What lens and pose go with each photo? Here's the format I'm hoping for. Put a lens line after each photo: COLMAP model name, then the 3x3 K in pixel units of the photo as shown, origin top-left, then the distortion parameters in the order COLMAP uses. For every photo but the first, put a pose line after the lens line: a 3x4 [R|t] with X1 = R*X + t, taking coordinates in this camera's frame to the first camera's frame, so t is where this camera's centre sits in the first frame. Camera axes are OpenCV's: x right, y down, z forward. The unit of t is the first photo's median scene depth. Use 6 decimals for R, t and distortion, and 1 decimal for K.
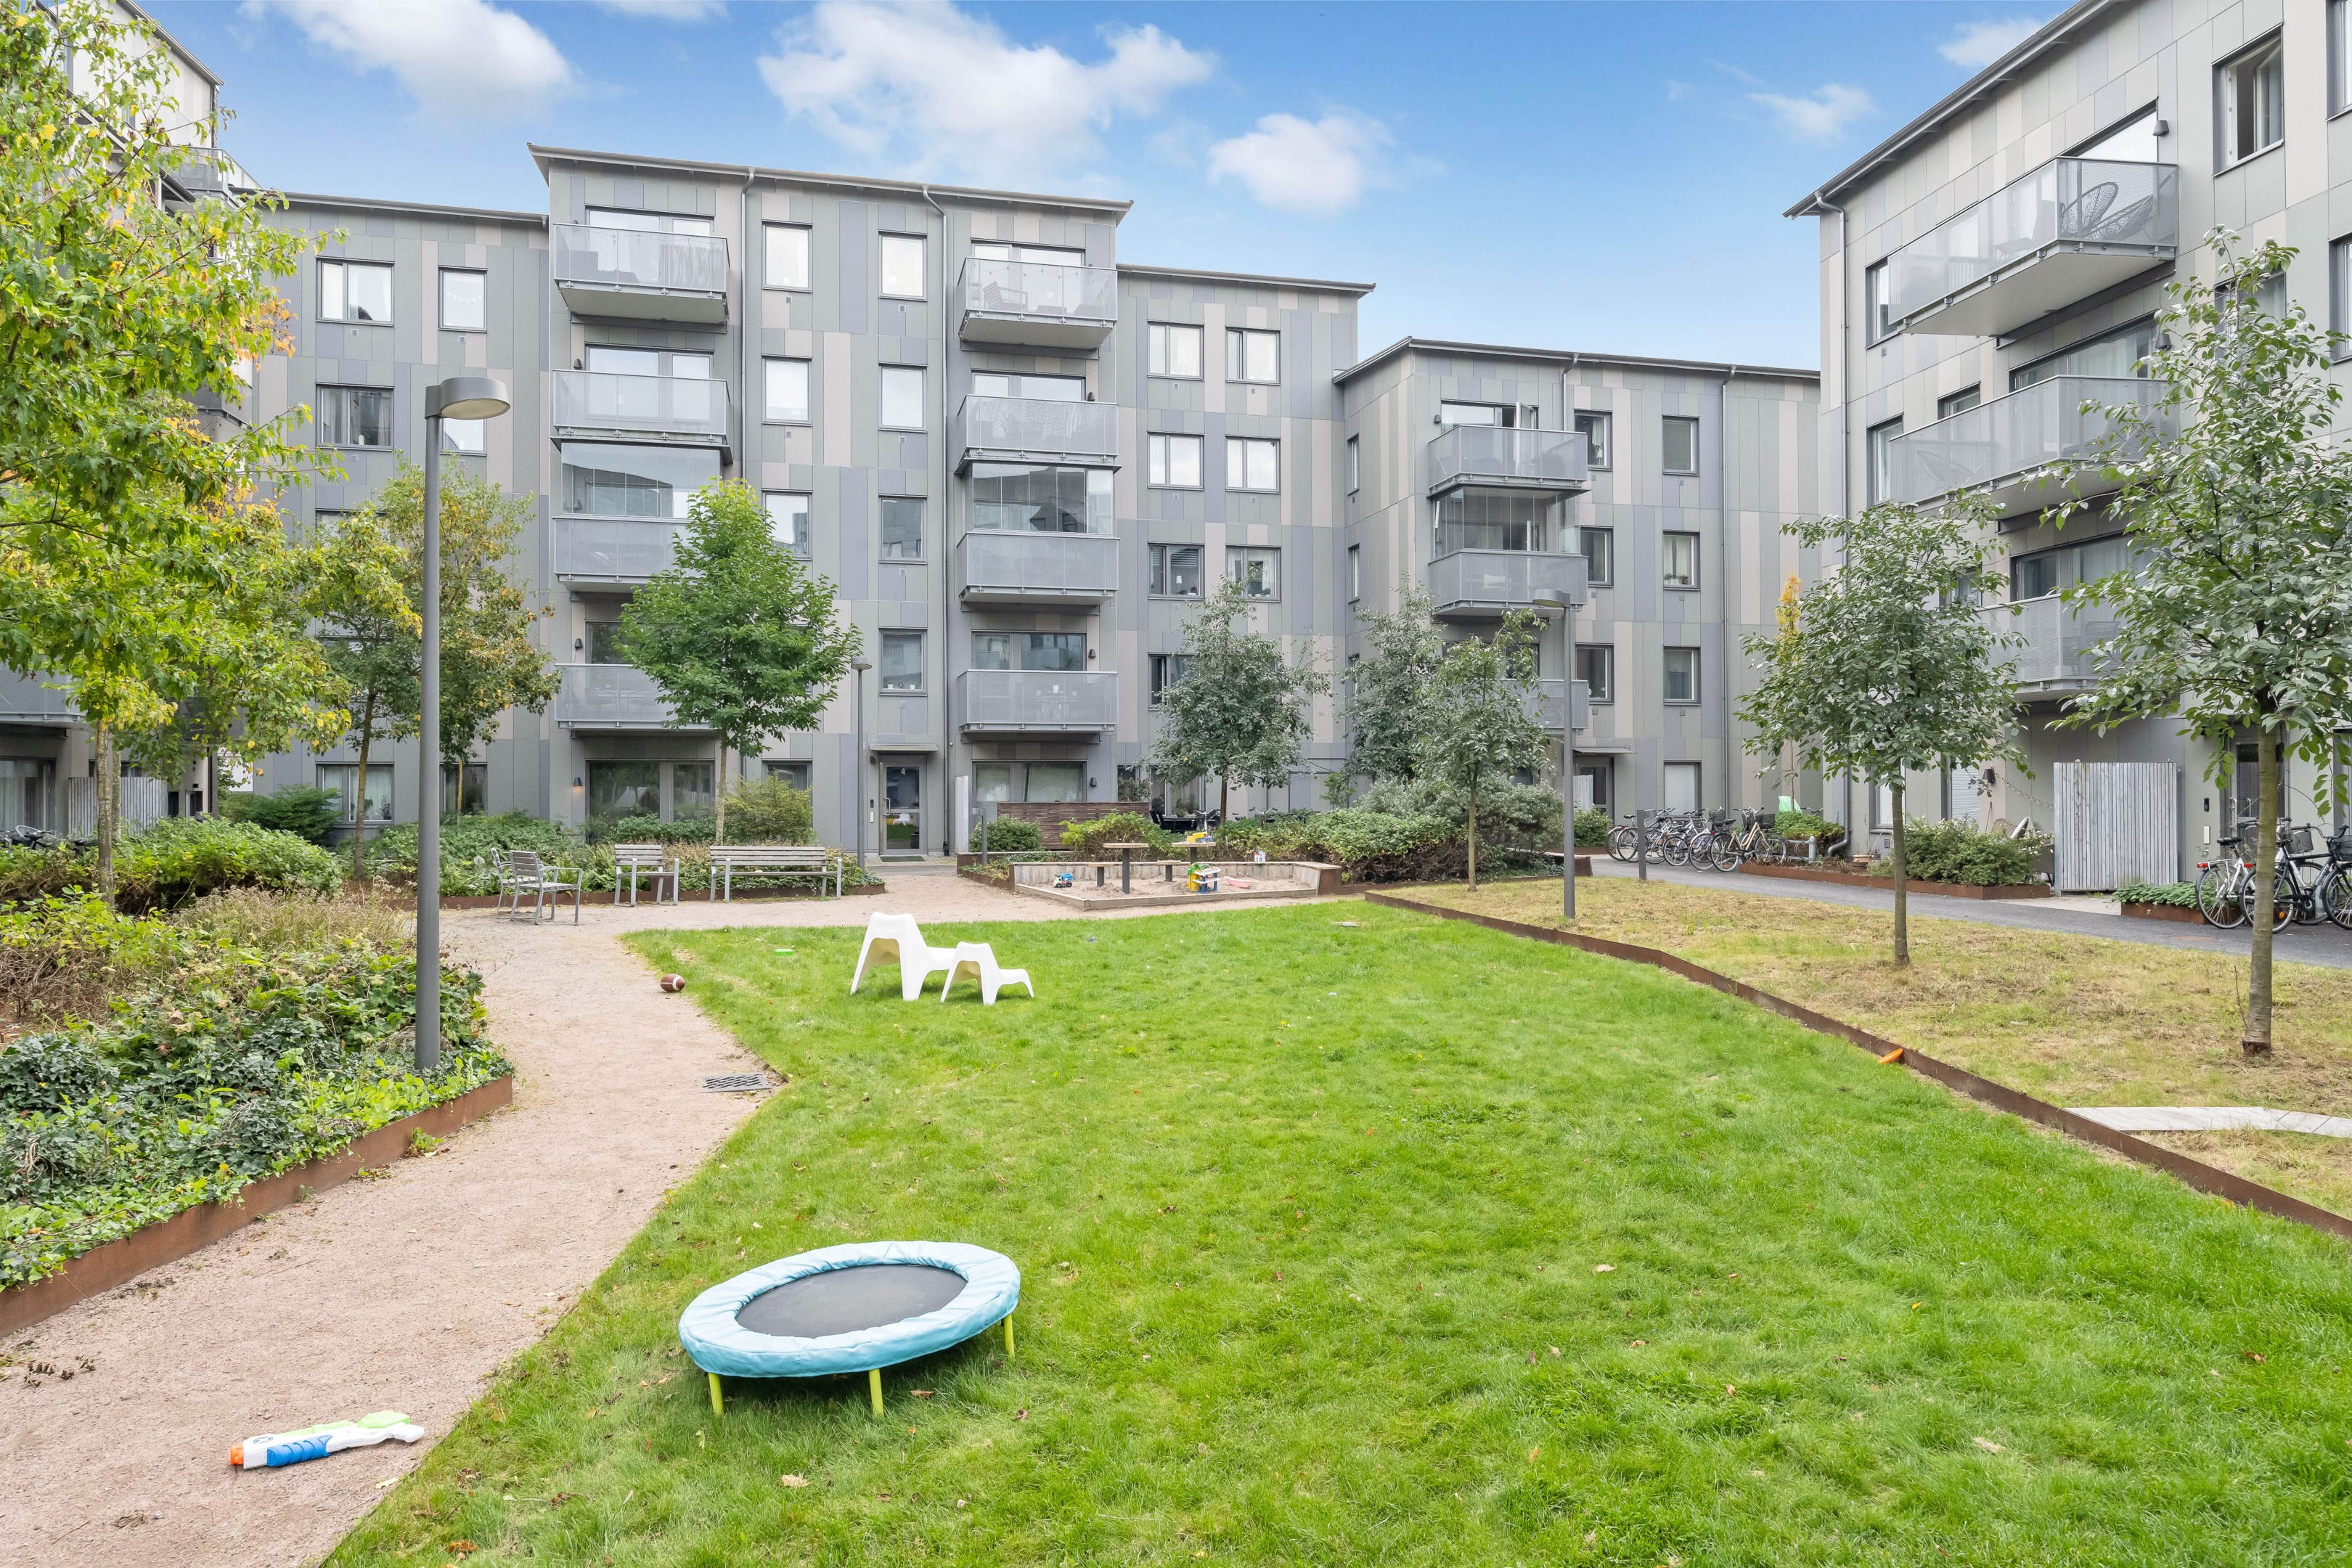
lens RADIAL K [[1489.9, 0, 1176.0], [0, 1489.9, 784.0], [0, 0, 1]] dist [-0.018973, 0.001322]
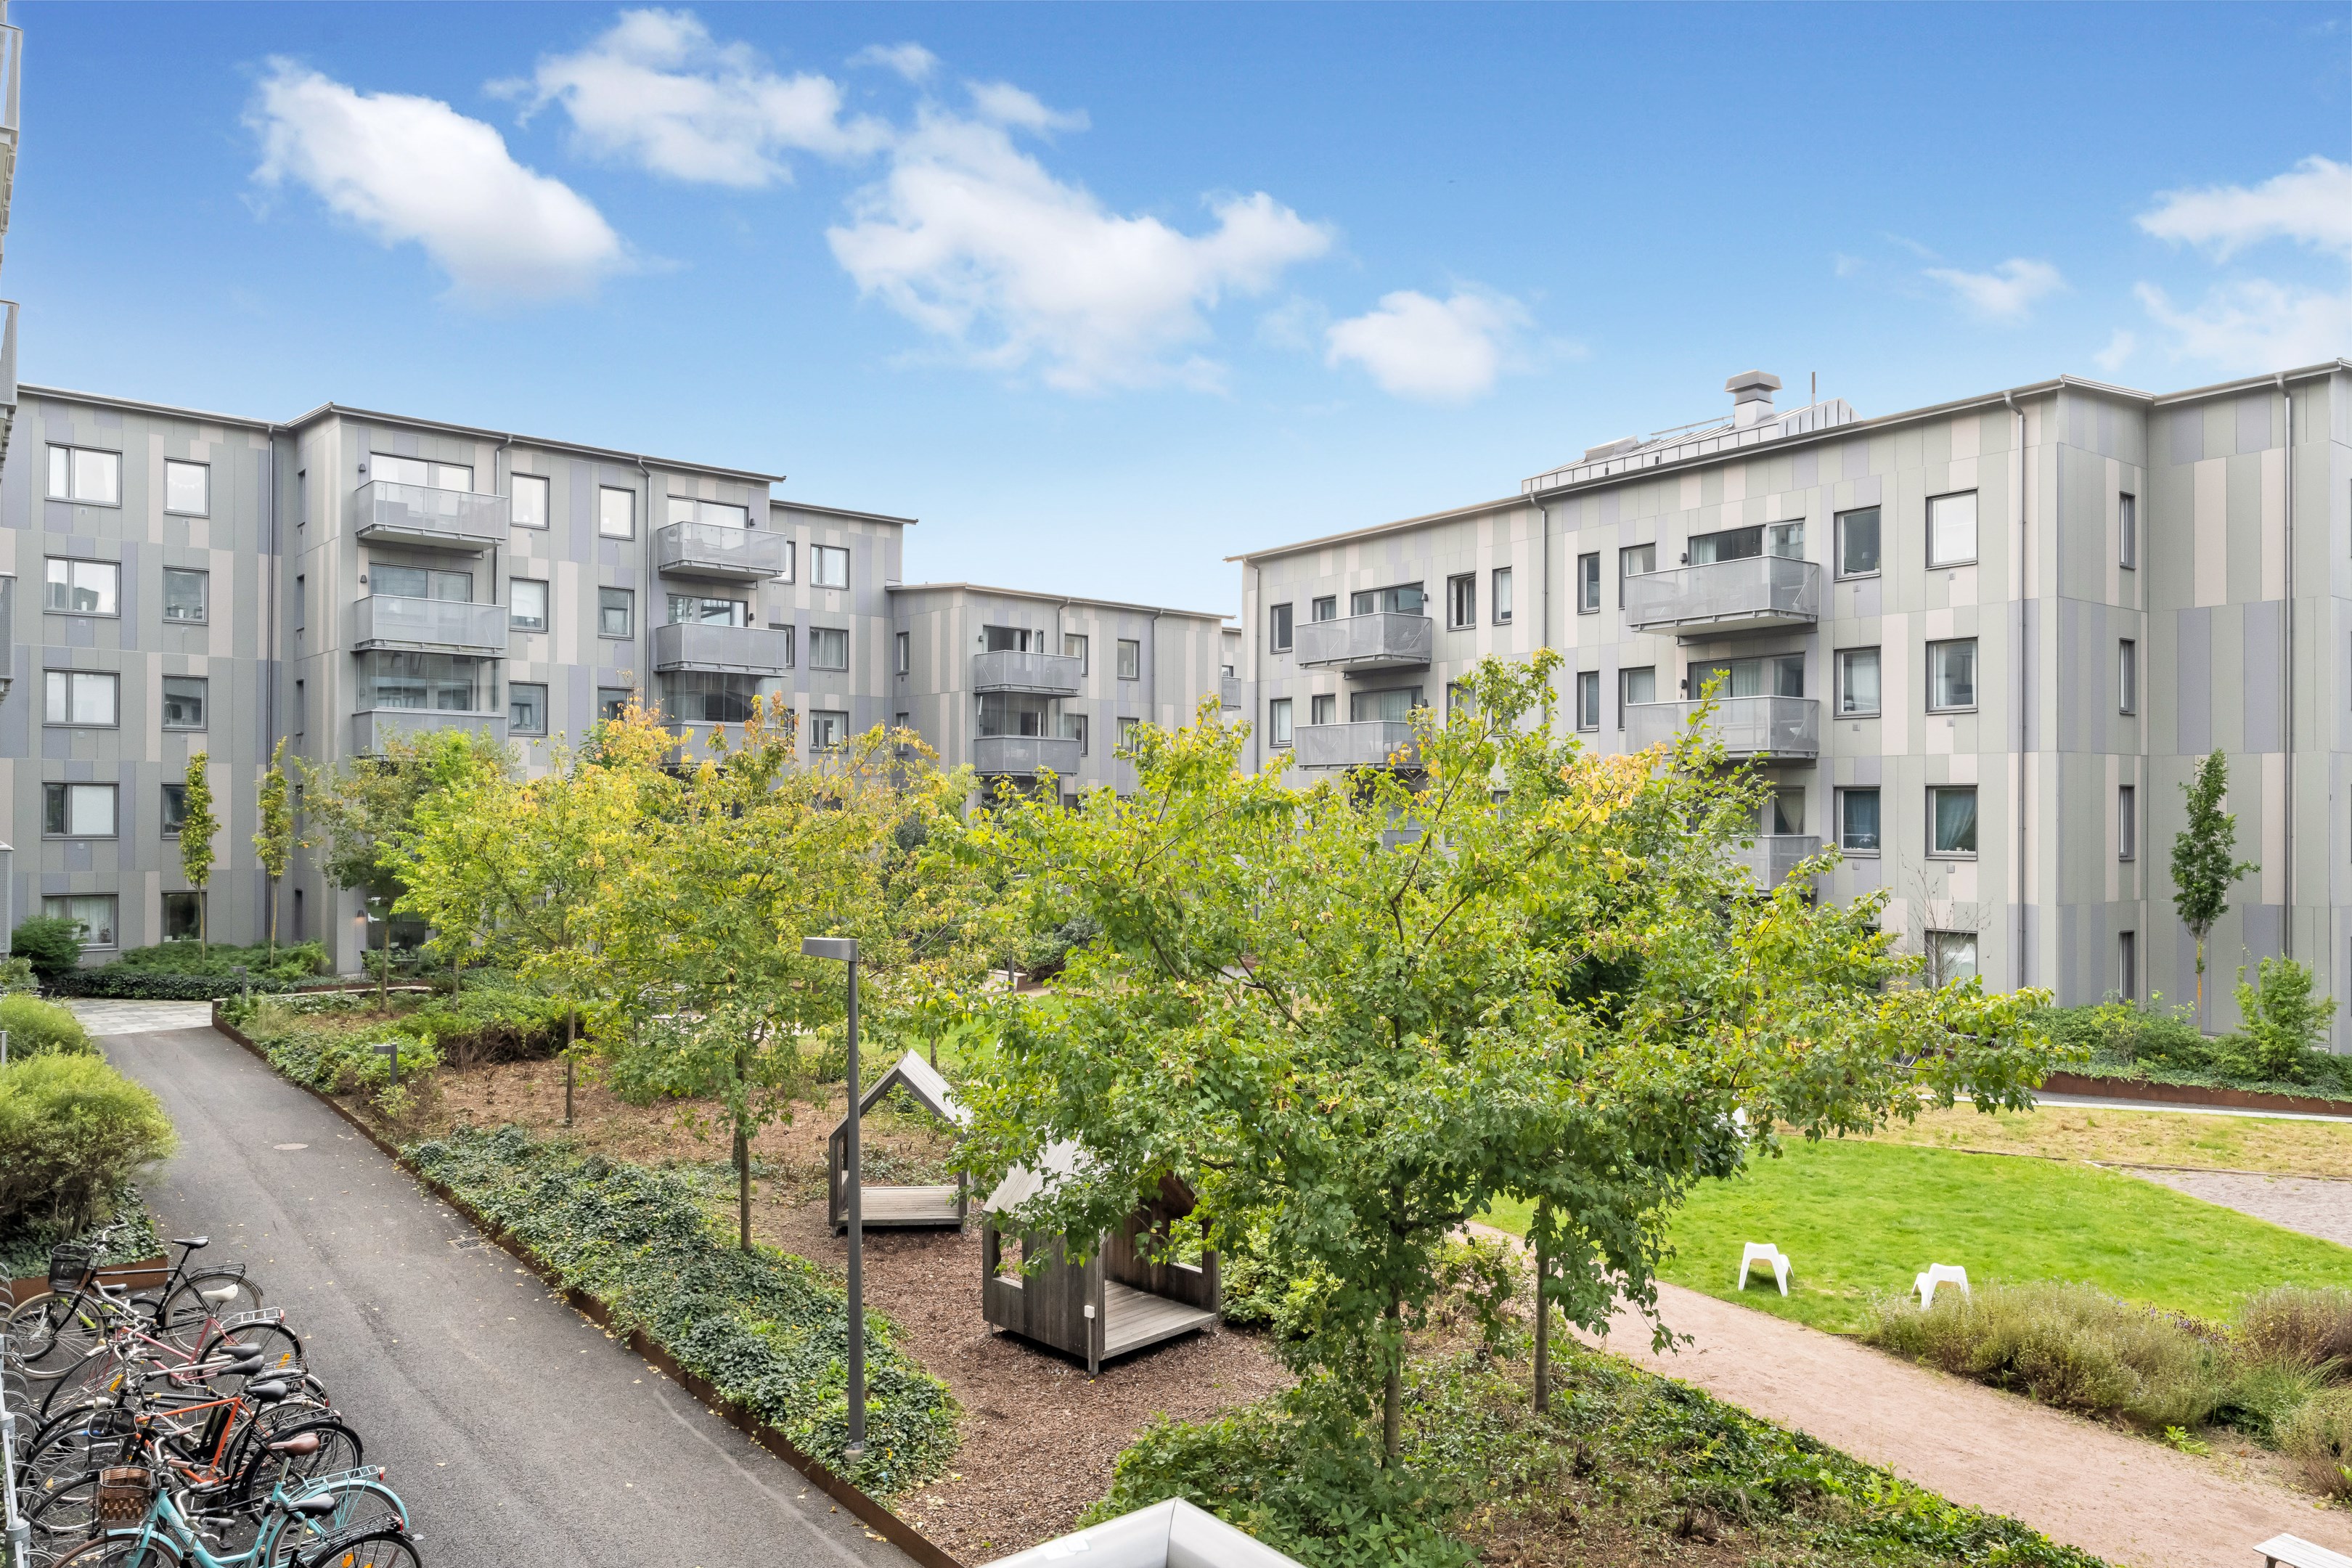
lens RADIAL K [[1581.6, 0, 1183.1], [0, 1581.6, 809.9], [0, 0, 1]] dist [-0.005123, 0.000023]
pose [[0.885710, 0.008420, 0.464162, -0.363454], [-0.010018, 0.999949, 0.000978, -0.086500], [-0.464130, -0.005516, 0.885750, -0.445098]]
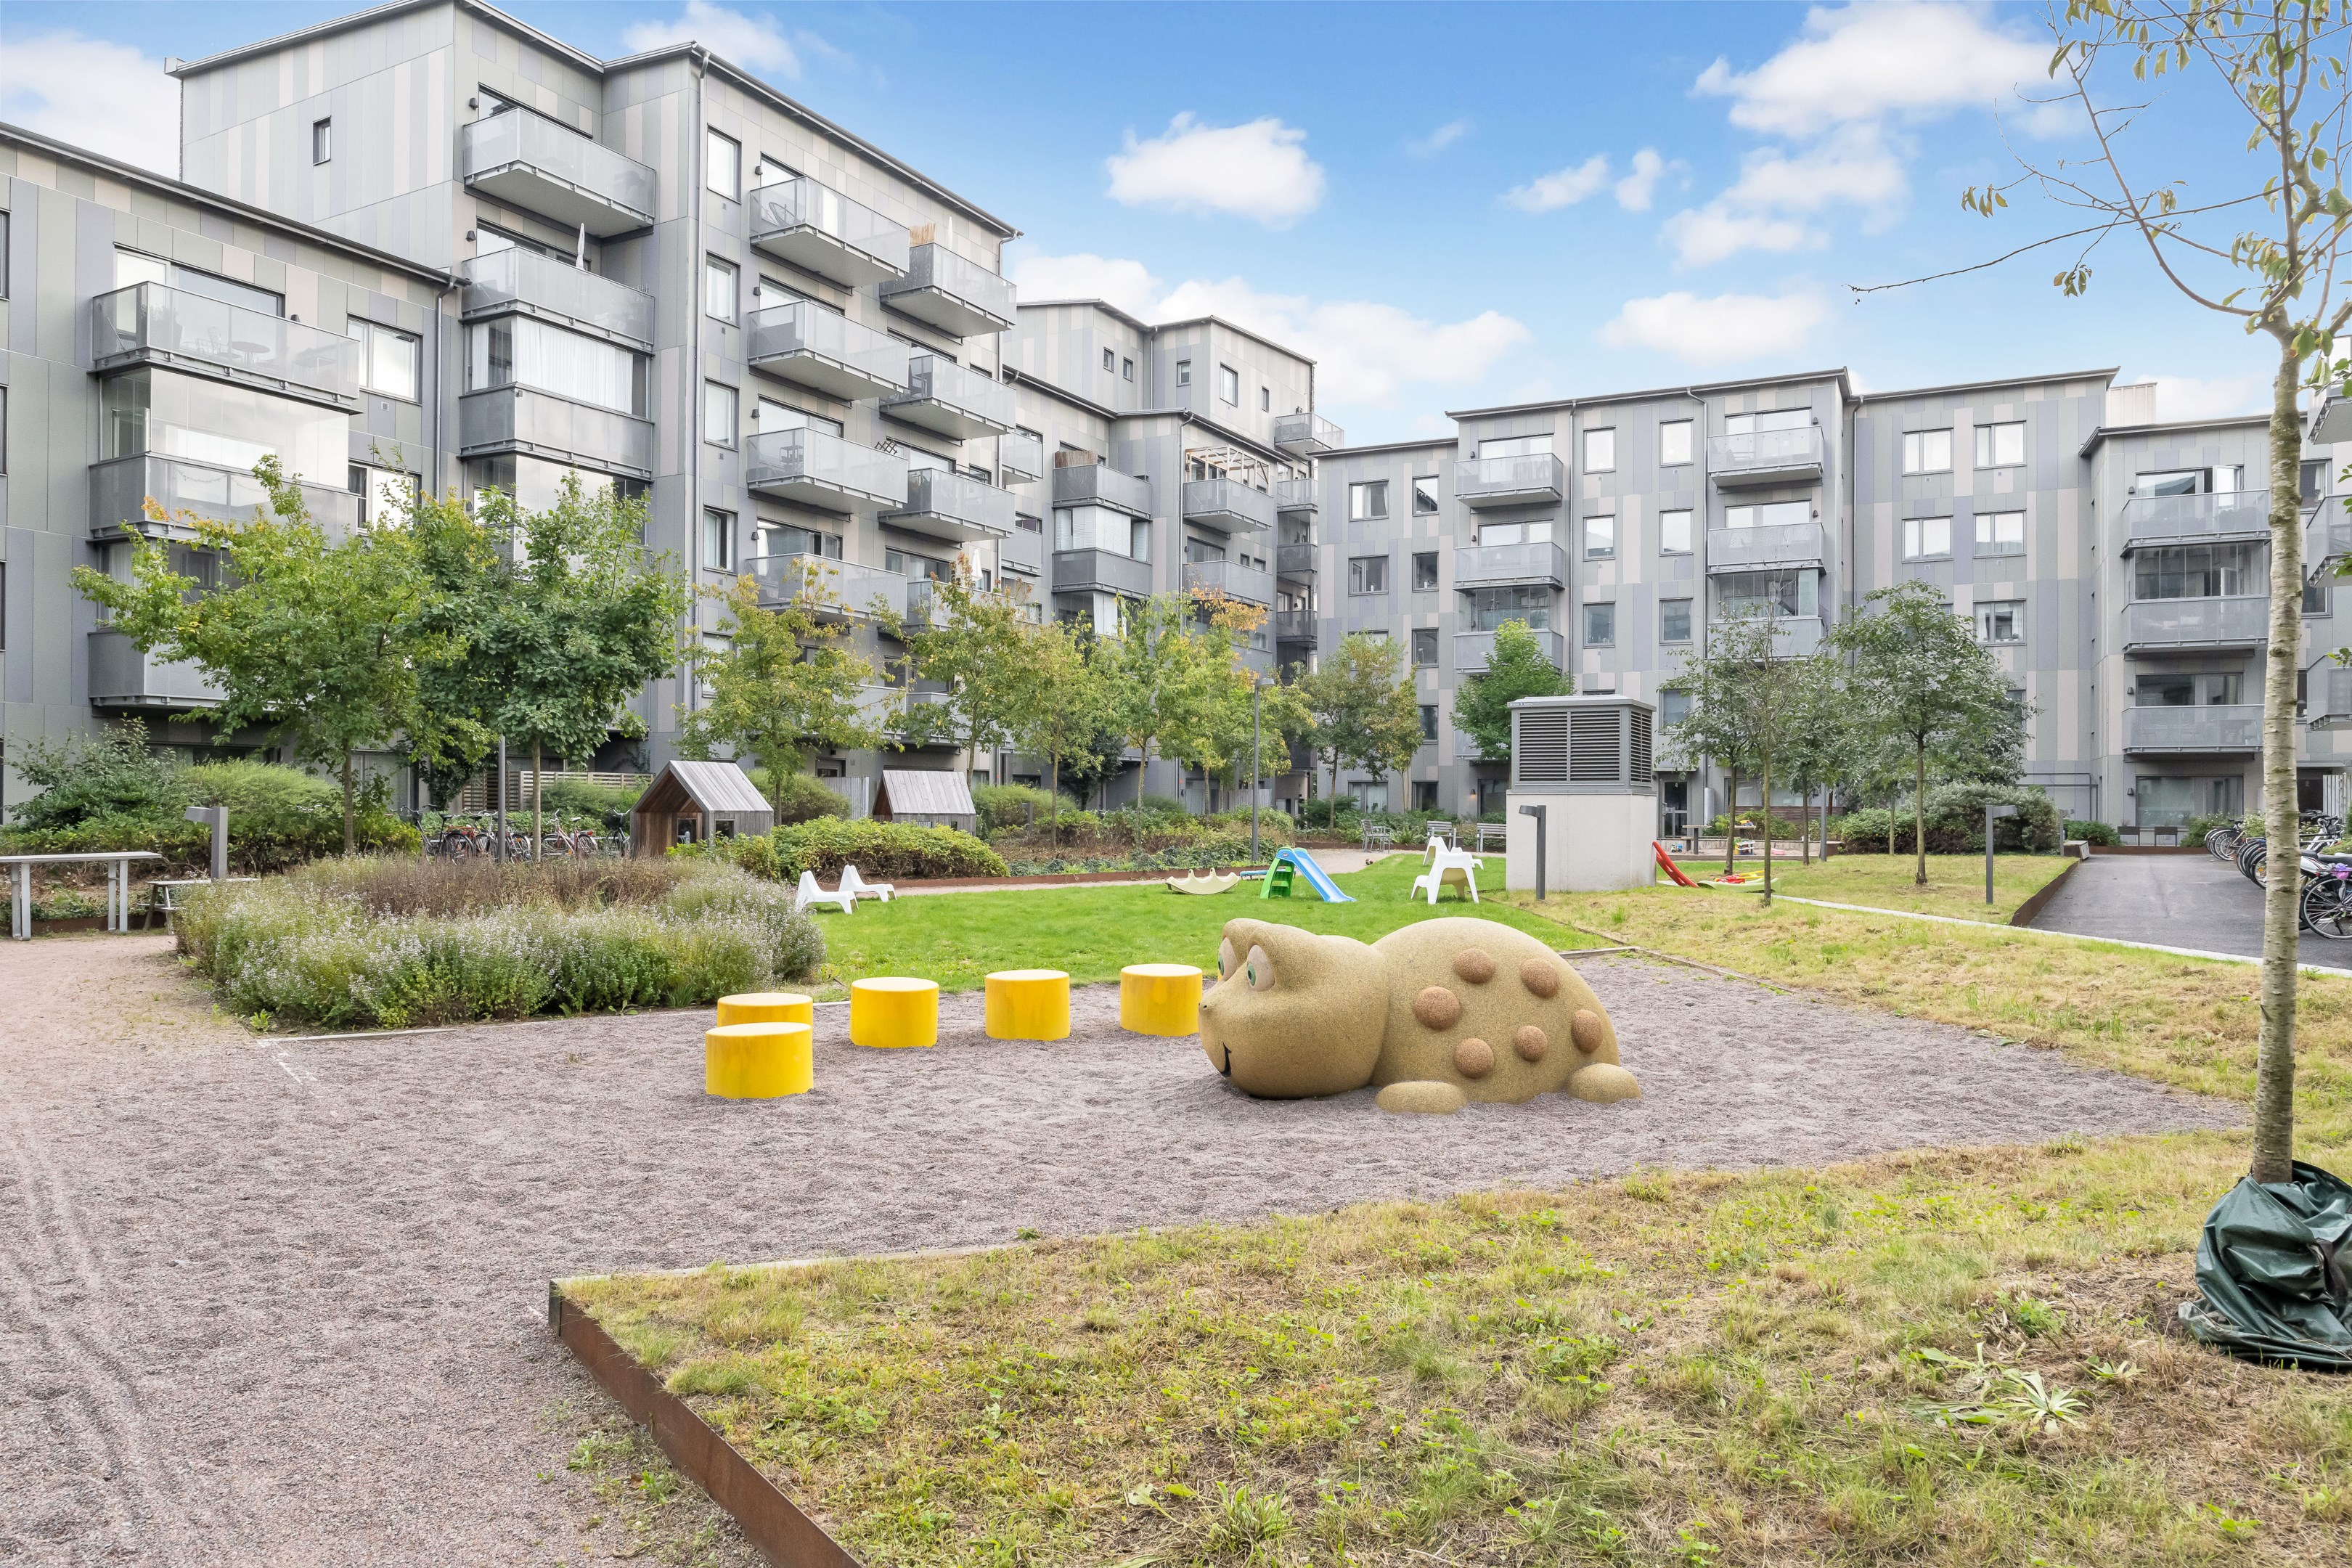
lens RADIAL K [[1581.6, 0, 1183.1], [0, 1581.6, 809.9], [0, 0, 1]] dist [-0.005123, 0.000023]
pose [[0.756574, 0.006956, -0.653871, 0.446532], [-0.003097, 0.999970, 0.007054, 0.006331], [0.653901, -0.003312, 0.756573, -0.480230]]
